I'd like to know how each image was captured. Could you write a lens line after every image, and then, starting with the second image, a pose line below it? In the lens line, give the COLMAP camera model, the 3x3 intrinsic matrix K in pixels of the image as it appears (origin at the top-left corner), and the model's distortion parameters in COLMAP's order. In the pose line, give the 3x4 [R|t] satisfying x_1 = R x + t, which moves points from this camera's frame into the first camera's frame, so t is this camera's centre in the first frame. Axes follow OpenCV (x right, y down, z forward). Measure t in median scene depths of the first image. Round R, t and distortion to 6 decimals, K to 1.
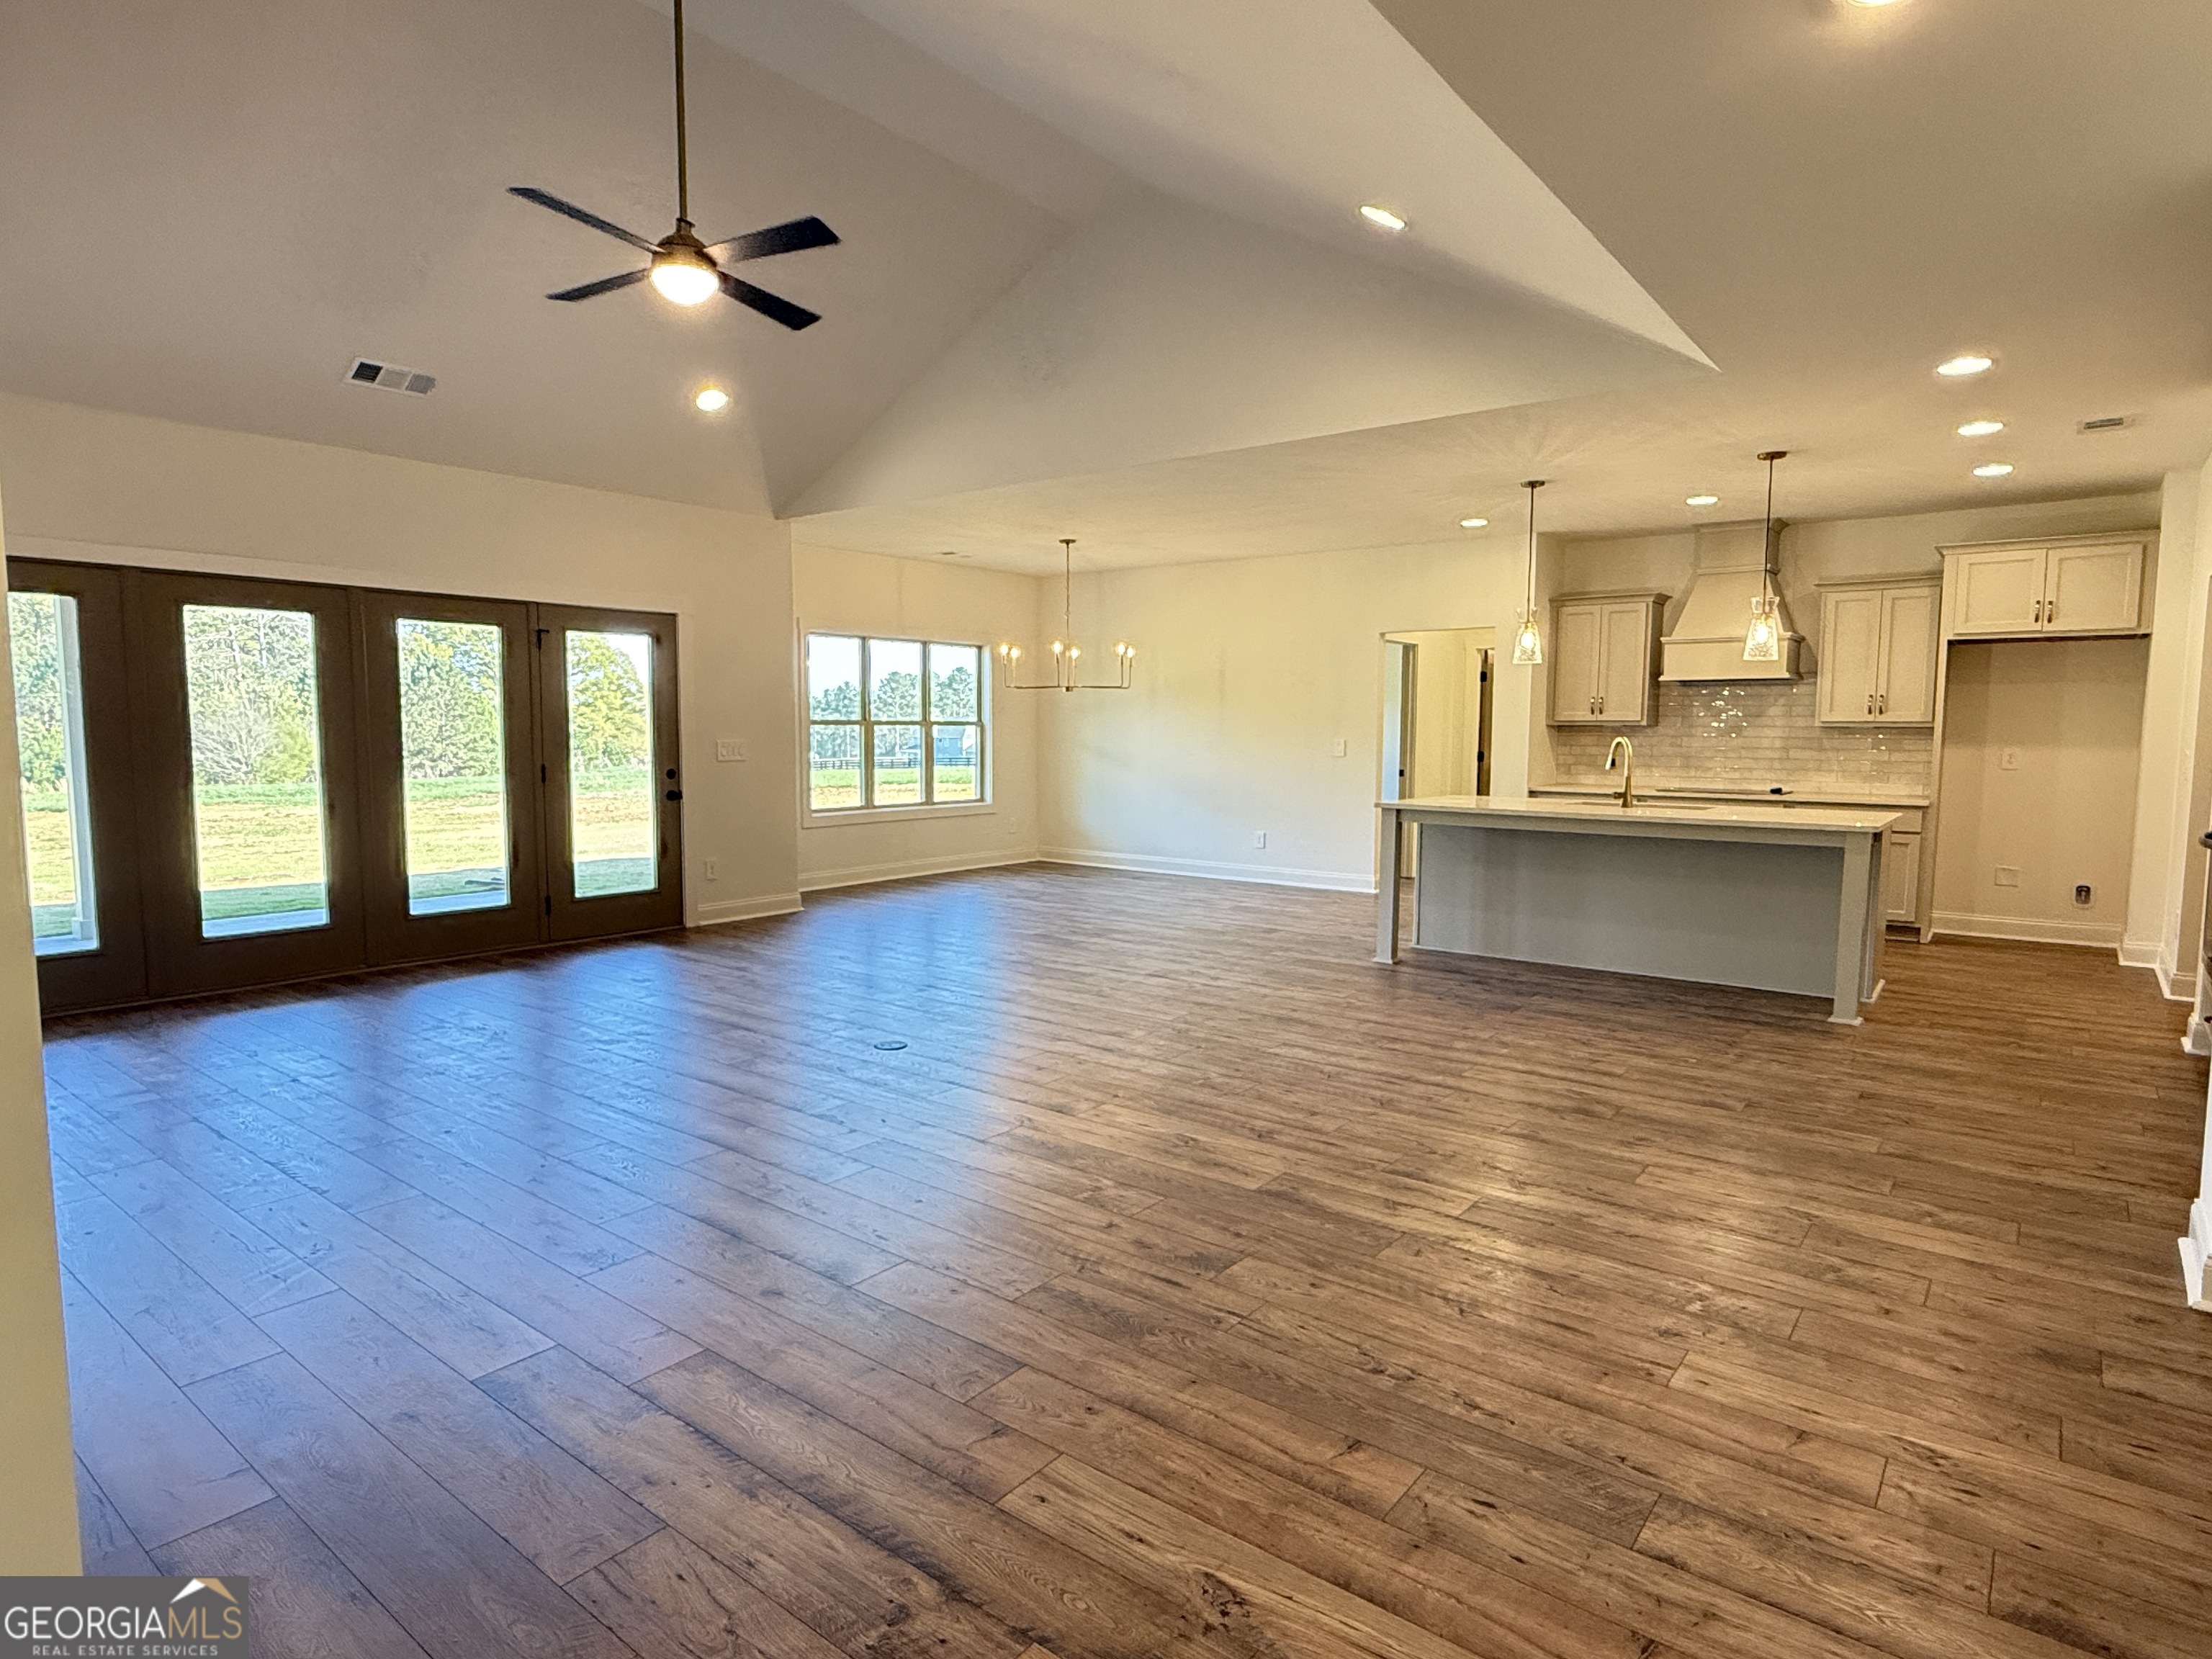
lens RADIAL K [[1221.3, 0, 1106.0], [0, 1221.3, 829.5], [0, 0, 1]] dist [0.006793, 0.000532]
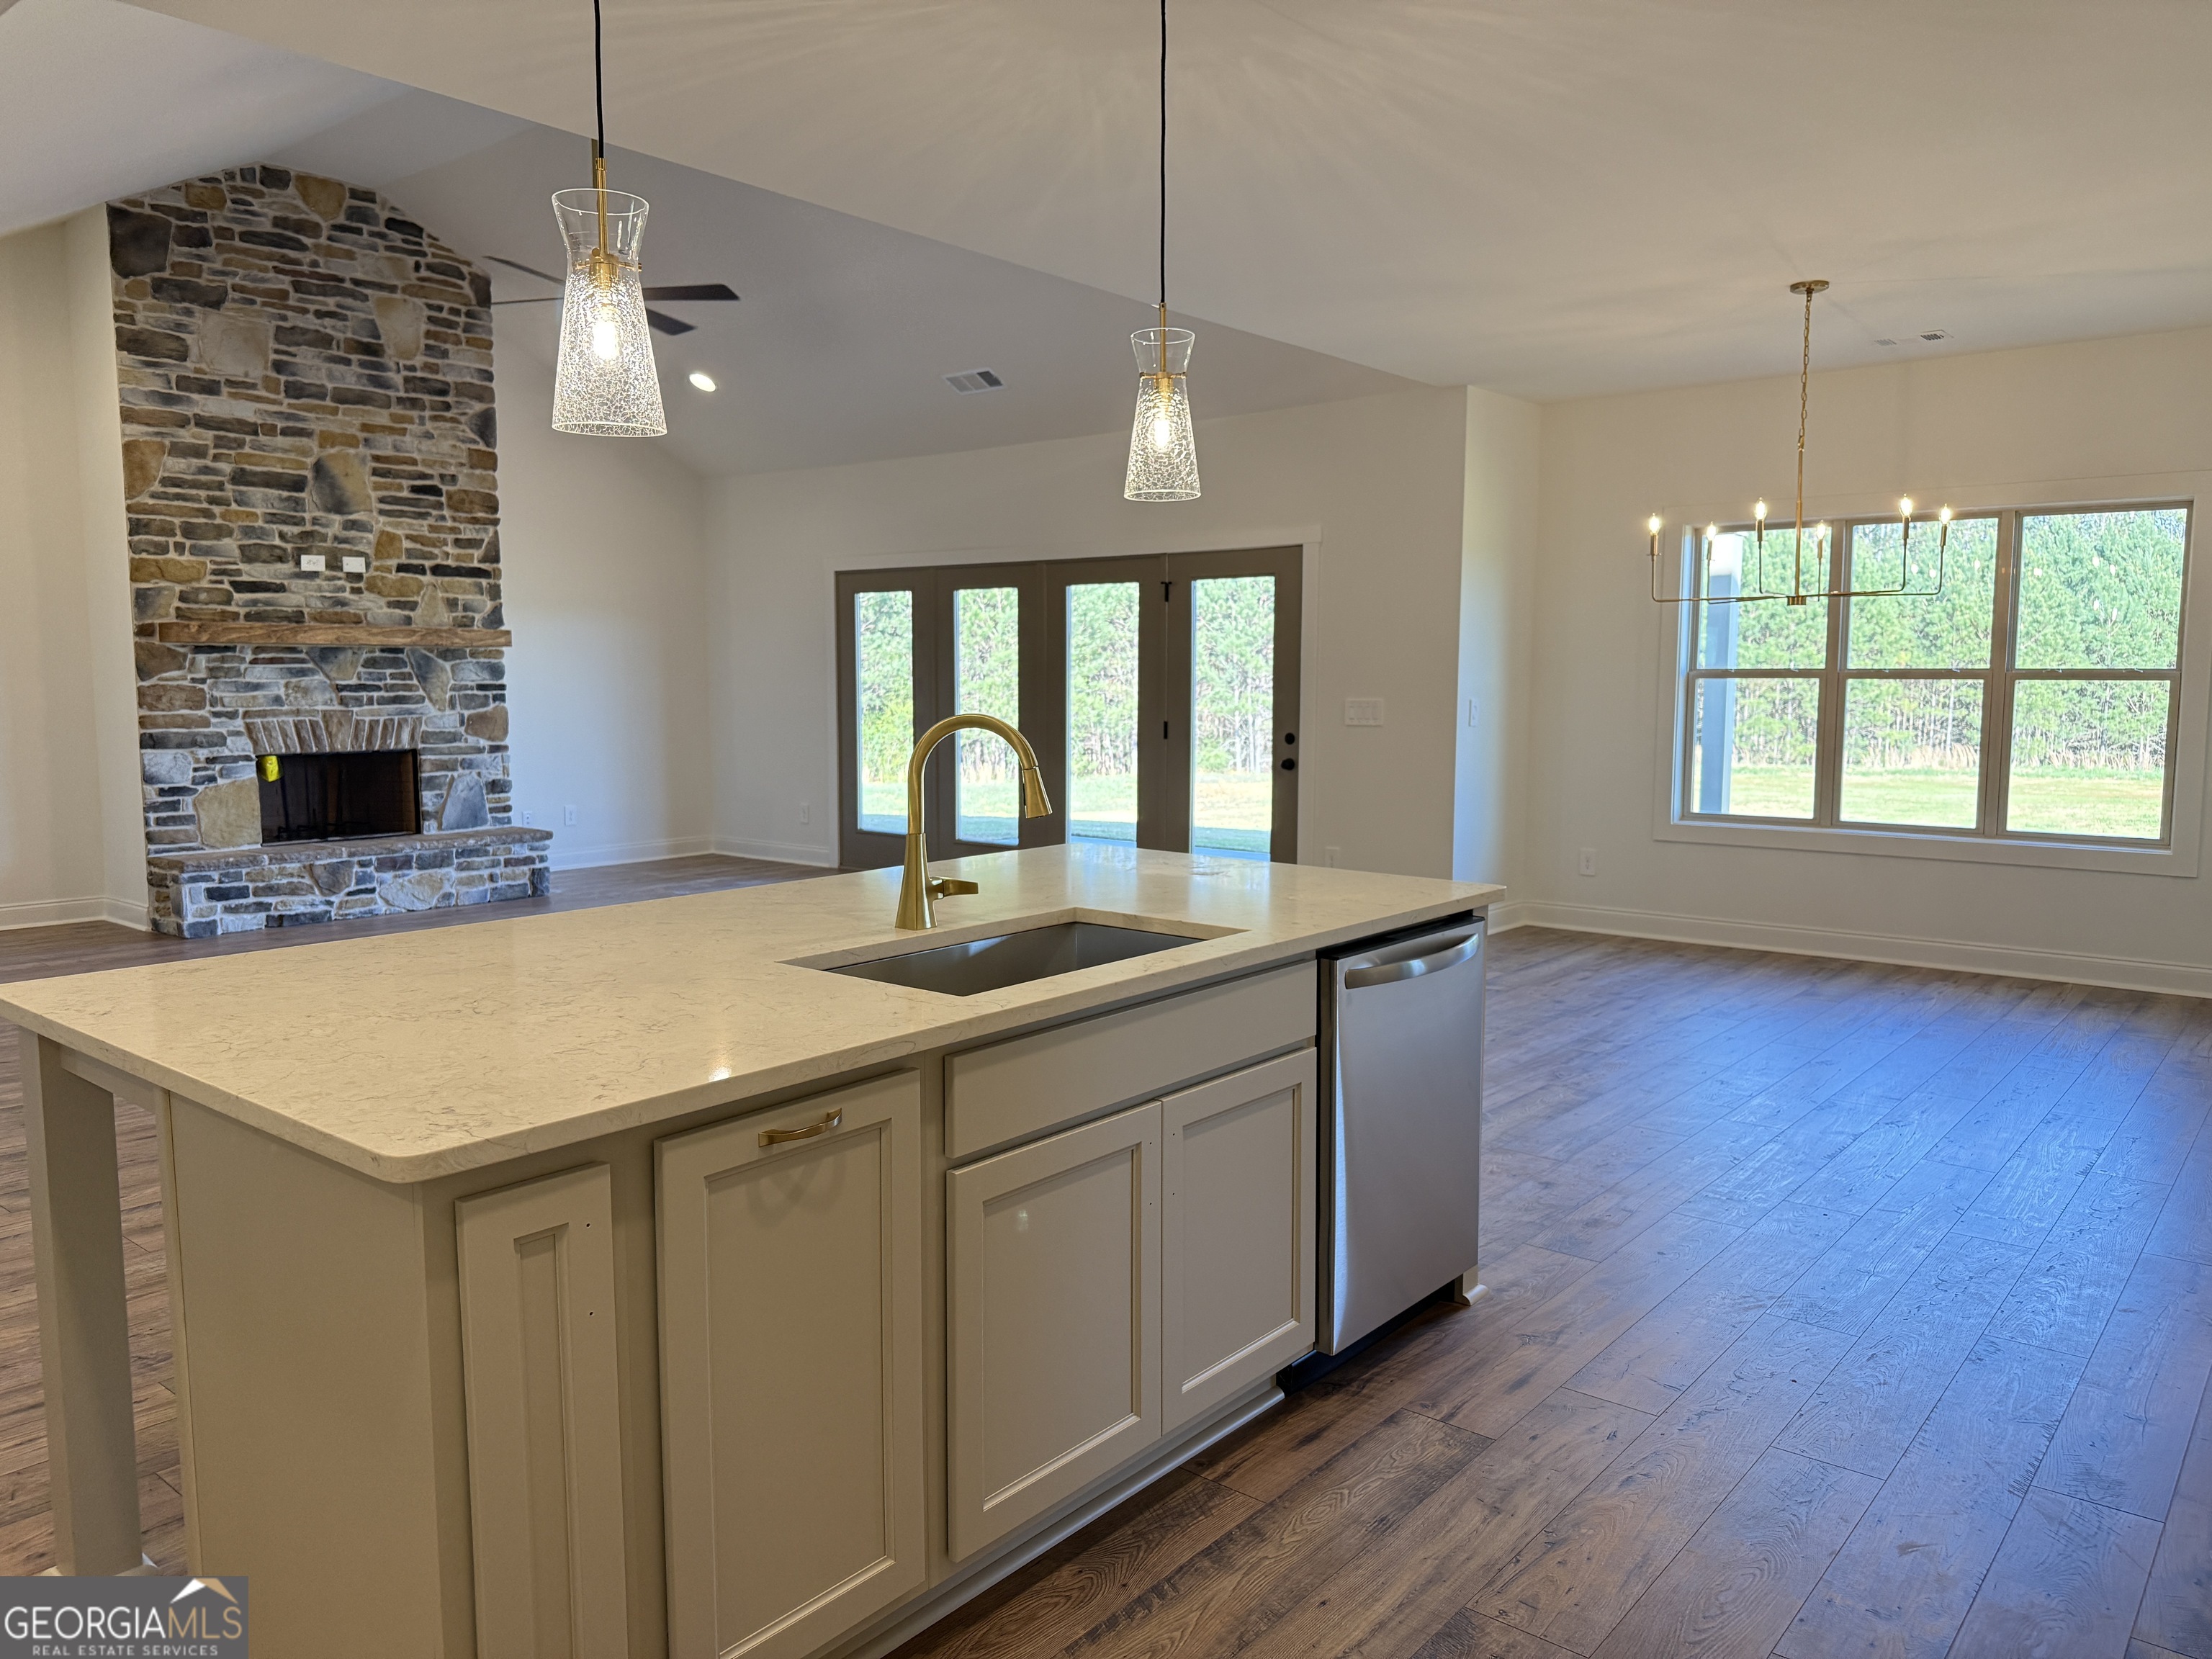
lens RADIAL K [[1572.0, 0, 1106.0], [0, 1572.0, 829.5], [0, 0, 1]] dist [0.005061, -0.011250]
pose [[-0.026474, 0.094892, -0.995135, 0.739154], [-0.086969, 0.991491, 0.096858, -0.077996], [0.995859, 0.089110, -0.017996, 0.933089]]
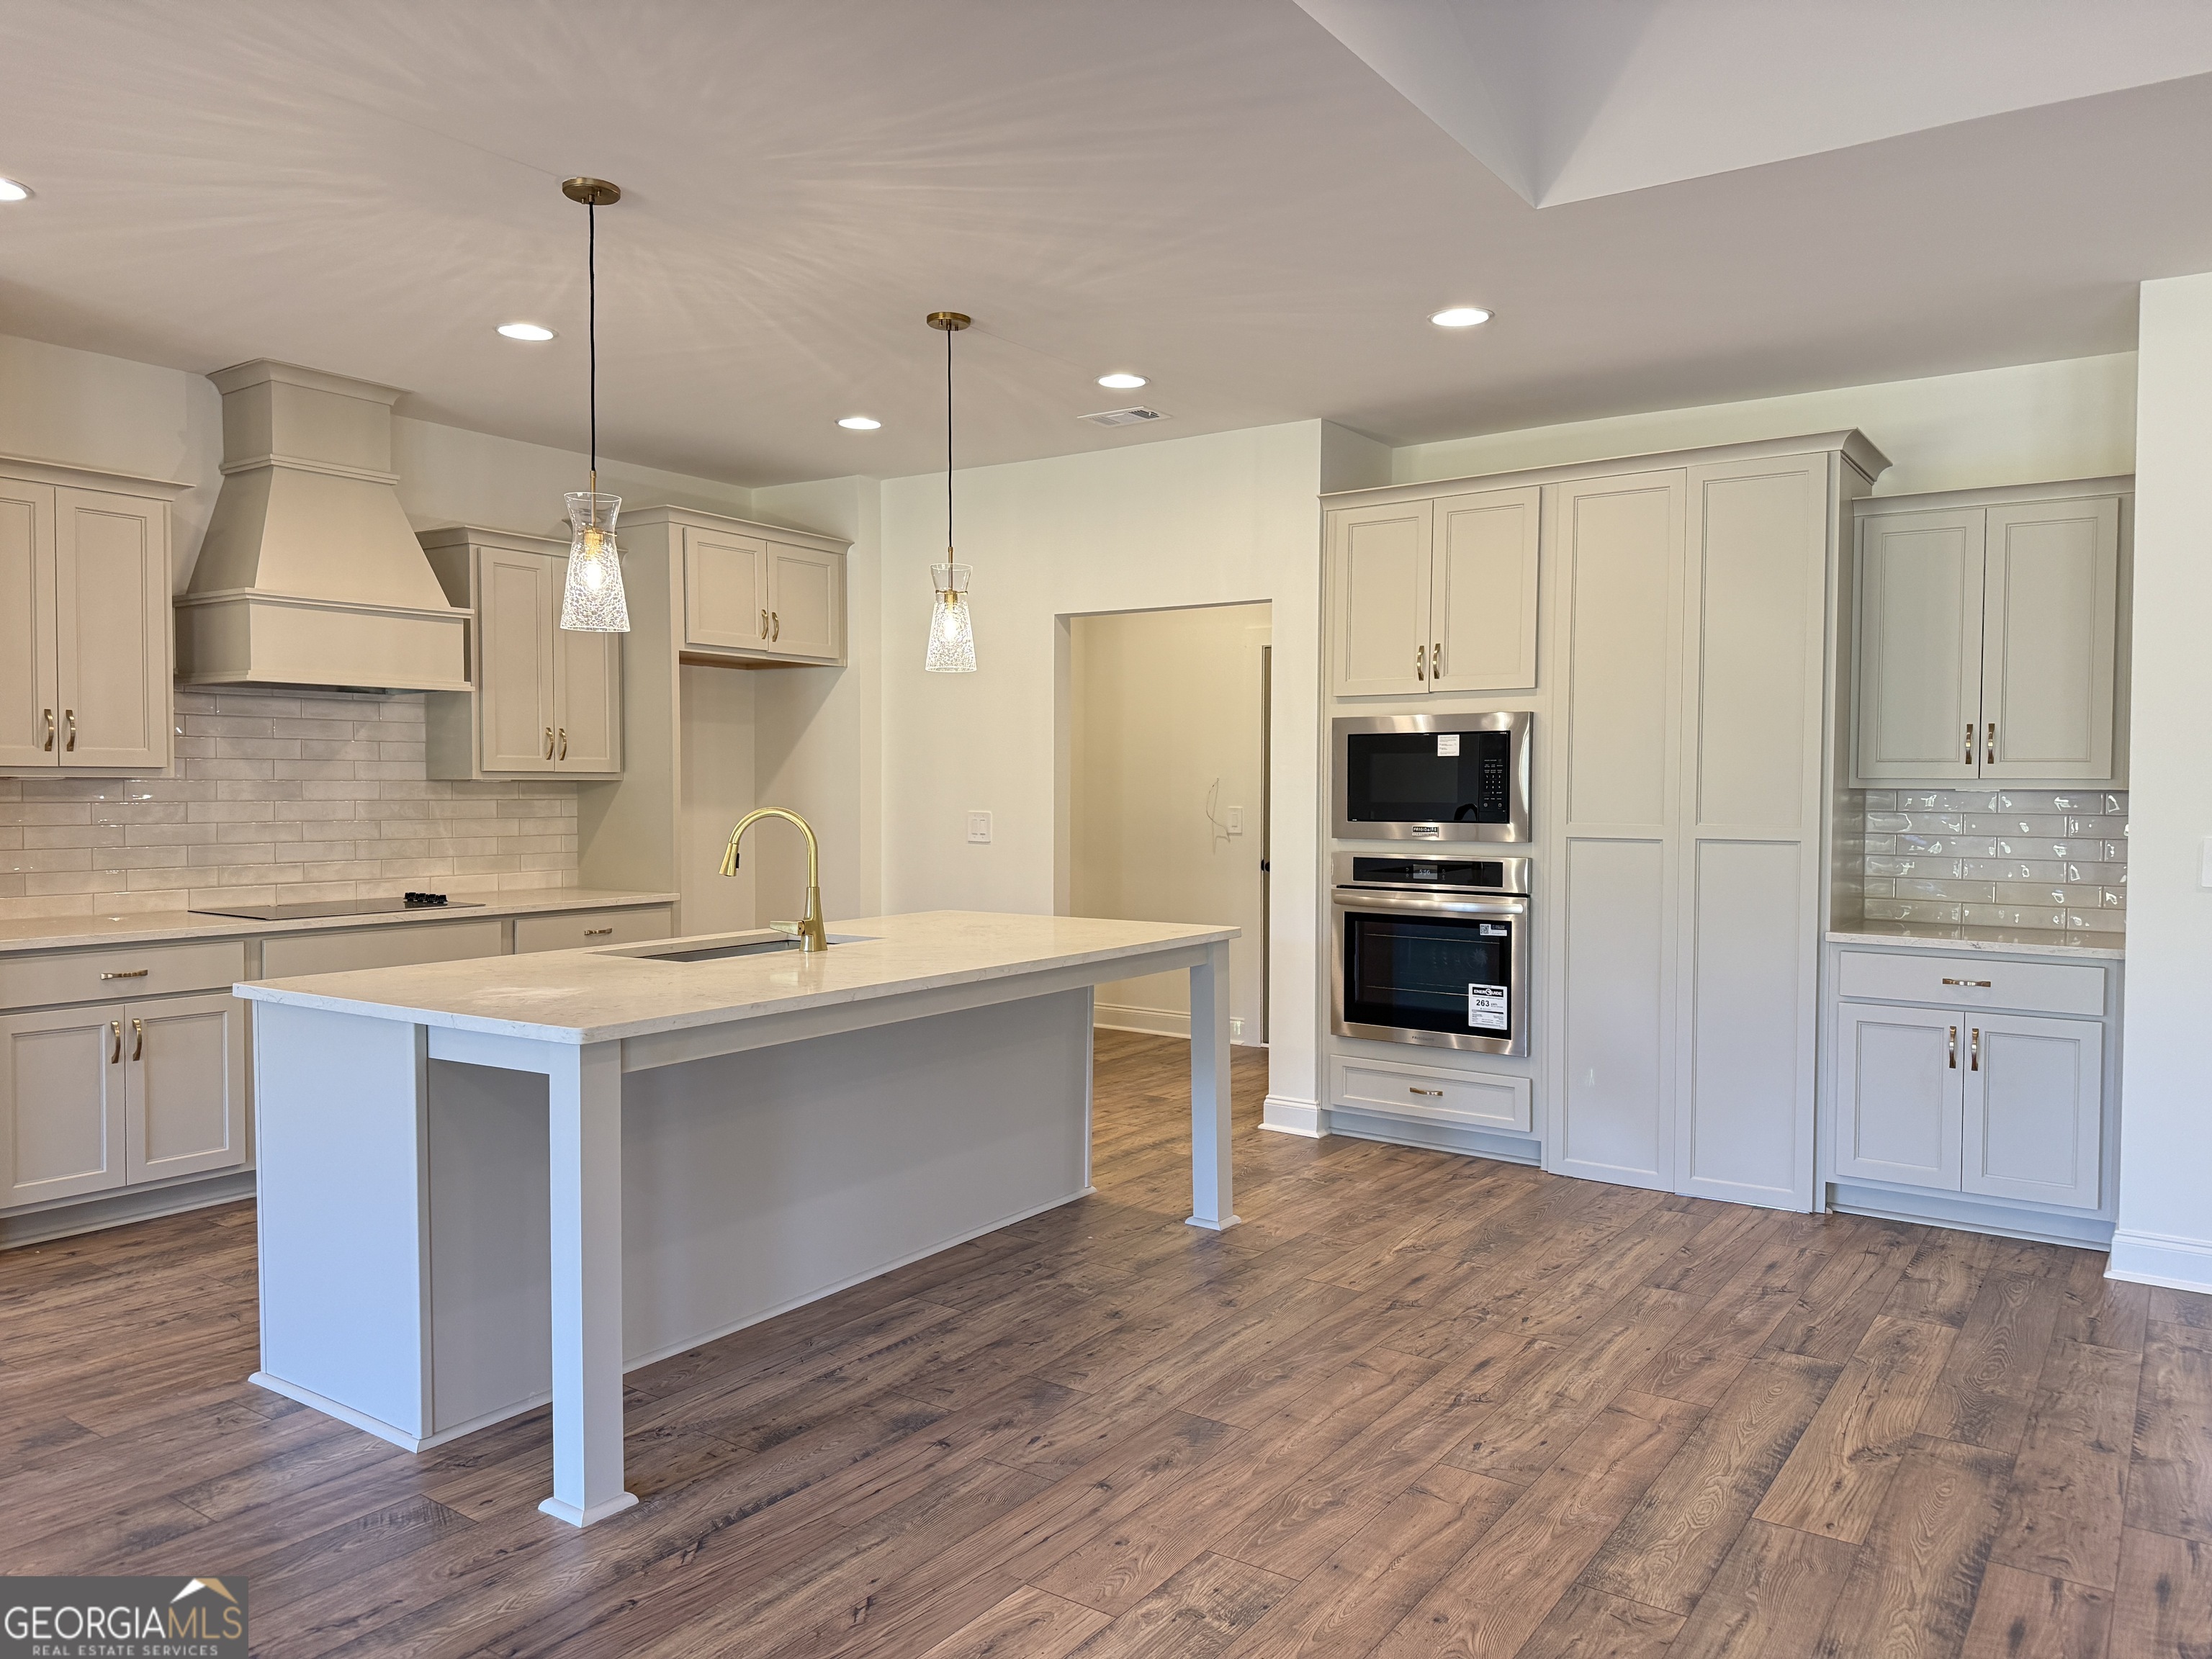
lens RADIAL K [[1544.3, 0, 1106.0], [0, 1544.3, 829.5], [0, 0, 1]] dist [0.076850, -0.099149]
pose [[-0.053553, -0.036195, 0.997909, -0.172405], [0.080828, 0.995907, 0.040460, -0.072117], [-0.995288, 0.082826, -0.050408, 0.804849]]
